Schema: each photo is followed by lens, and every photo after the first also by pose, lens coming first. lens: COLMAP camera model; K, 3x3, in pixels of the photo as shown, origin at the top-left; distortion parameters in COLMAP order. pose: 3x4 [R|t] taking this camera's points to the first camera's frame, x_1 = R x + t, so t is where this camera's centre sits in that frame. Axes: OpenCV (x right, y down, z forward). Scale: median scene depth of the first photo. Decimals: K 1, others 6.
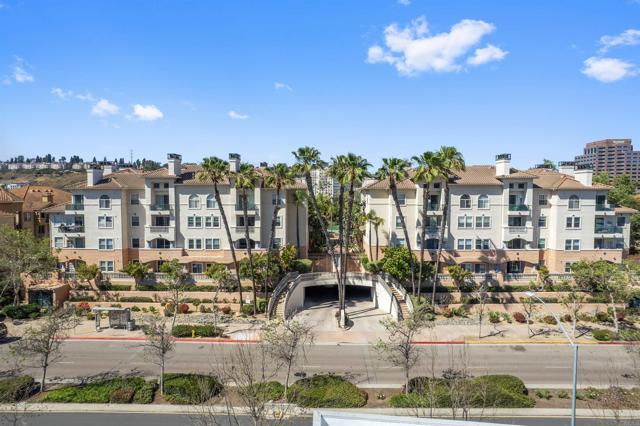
lens RADIAL K [[398.8, 0, 326.5], [0, 398.8, 213.5], [0, 0, 1]] dist [-0.068586, 0.065712]
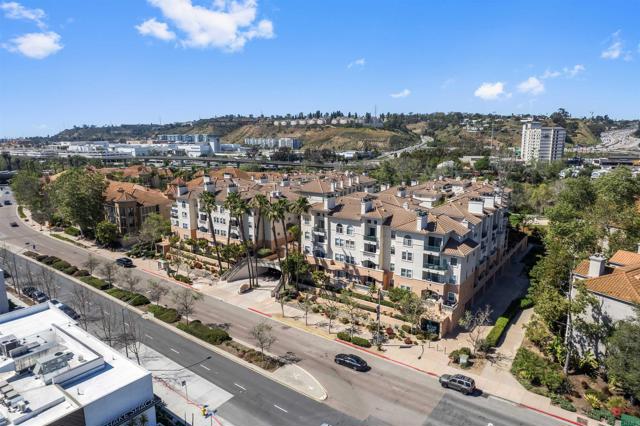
lens RADIAL K [[397.8, 0, 320.6], [0, 397.8, 196.8], [0, 0, 1]] dist [0.001409, -0.000002]
pose [[0.807067, 0.084903, -0.584324, 1.134651], [-0.031446, 0.994384, 0.101052, -0.289181], [0.589622, -0.063182, 0.805205, -0.193479]]
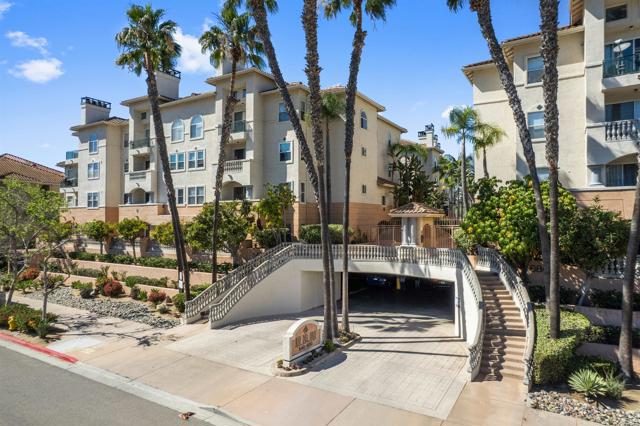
lens RADIAL K [[398.8, 0, 326.5], [0, 398.8, 213.5], [0, 0, 1]] dist [-0.068586, 0.065712]
pose [[0.864950, -0.012874, -0.501693, 0.199606], [-0.030876, 0.996412, -0.078800, 0.148416], [0.500907, 0.083648, 0.861449, 0.580064]]
